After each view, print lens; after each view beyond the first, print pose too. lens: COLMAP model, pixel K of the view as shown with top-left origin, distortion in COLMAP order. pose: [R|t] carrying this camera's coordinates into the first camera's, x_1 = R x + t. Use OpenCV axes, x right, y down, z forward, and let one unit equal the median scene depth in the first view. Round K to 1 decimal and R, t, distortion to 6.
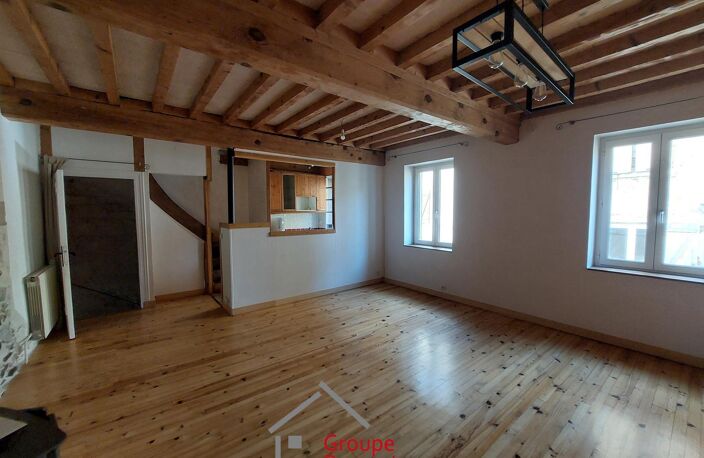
lens RADIAL K [[279.9, 0, 355.5], [0, 279.9, 230.5], [0, 0, 1]] dist [-0.022275, 0.000051]
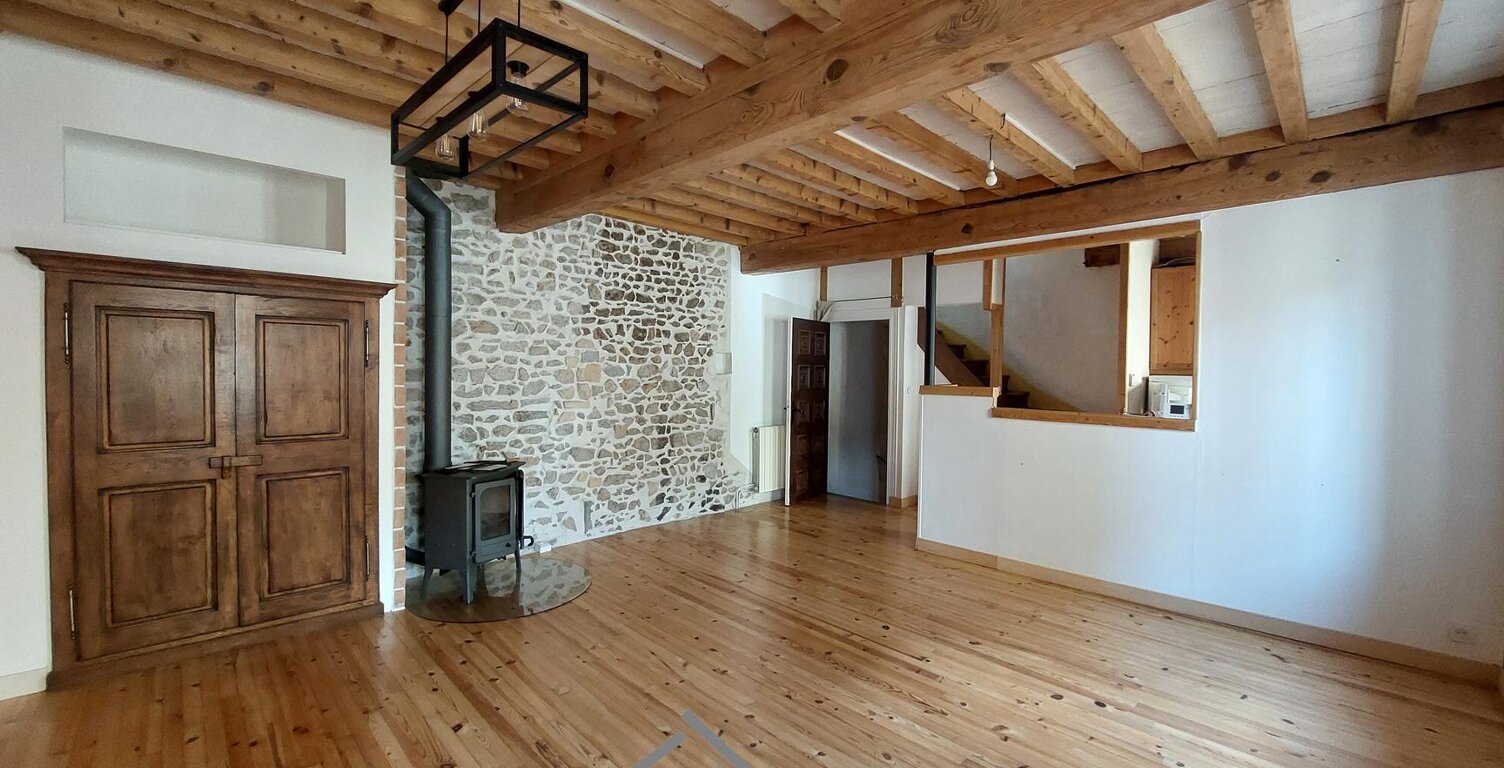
lens RADIAL K [[601.3, 0, 773.6], [0, 601.3, 381.5], [0, 0, 1]] dist [-0.017489, -0.000294]
pose [[0.124052, 0.024211, -0.991980, 0.865779], [-0.083596, 0.996403, 0.013865, -0.028086], [0.988748, 0.081205, 0.125630, 0.658186]]
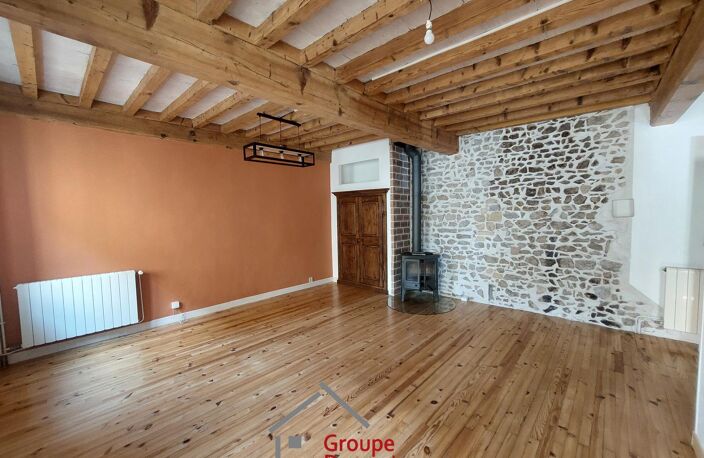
lens RADIAL K [[279.9, 0, 352.8], [0, 279.9, 228.5], [0, 0, 1]] dist [-0.022275, 0.000051]
pose [[-0.988325, 0.024648, -0.150350, 0.160466], [0.005456, 0.991921, 0.126742, -0.103888], [0.152259, 0.124442, -0.980475, 1.577729]]
